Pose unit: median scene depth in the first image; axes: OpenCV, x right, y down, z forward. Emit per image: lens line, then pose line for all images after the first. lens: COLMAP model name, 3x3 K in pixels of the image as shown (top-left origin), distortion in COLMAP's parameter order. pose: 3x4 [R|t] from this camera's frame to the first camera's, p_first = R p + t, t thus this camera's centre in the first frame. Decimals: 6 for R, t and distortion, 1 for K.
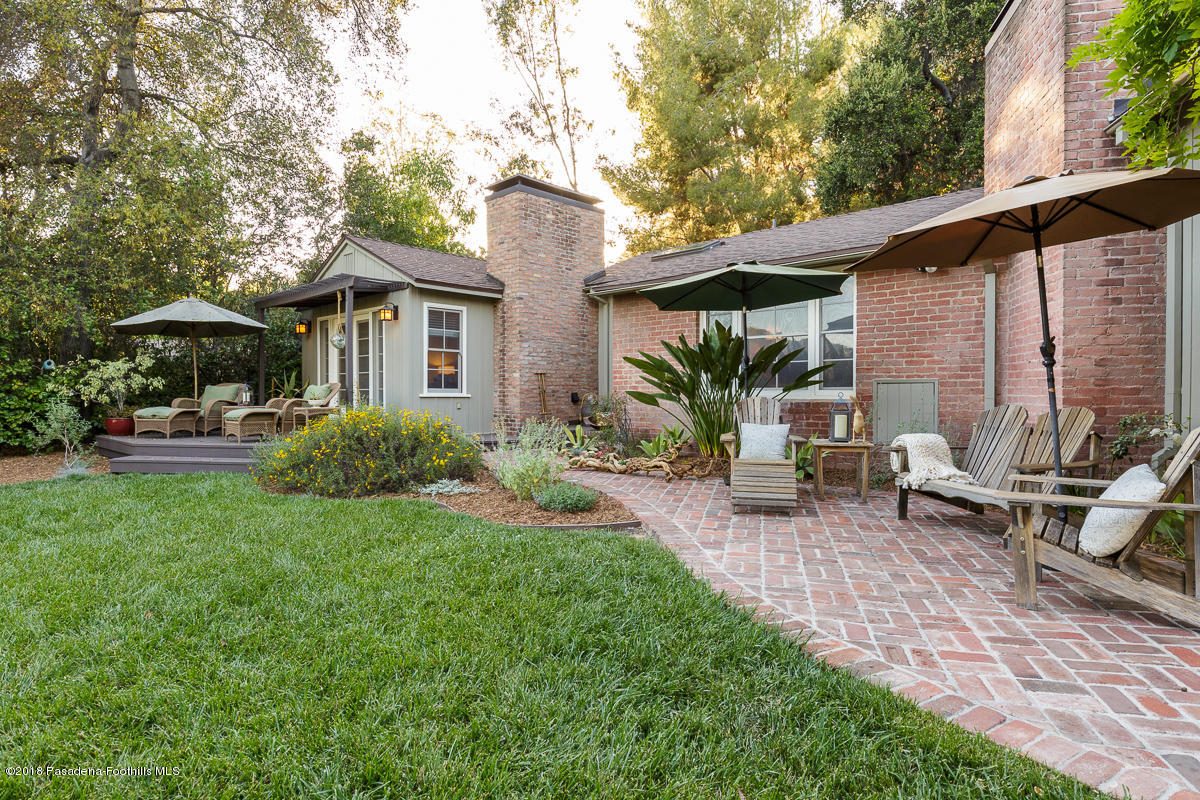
lens RADIAL K [[660.4, 0, 597.4], [0, 660.4, 397.7], [0, 0, 1]] dist [0.008692, 0.000086]
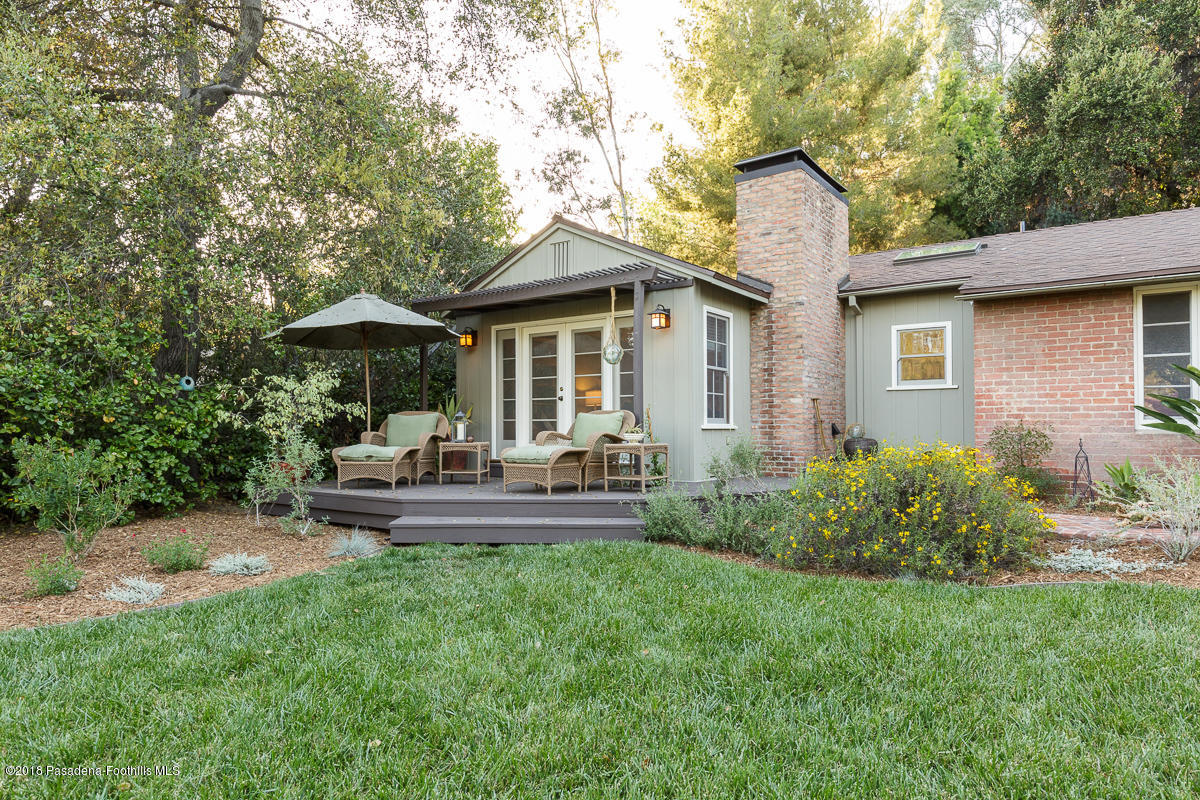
lens RADIAL K [[727.3, 0, 602.9], [0, 727.3, 406.0], [0, 0, 1]] dist [0.002739, 0.001667]
pose [[0.988413, 0.001525, 0.151783, -0.483810], [0.004094, 0.999318, -0.036698, 0.002481], [-0.151735, 0.036894, 0.987732, 0.184301]]
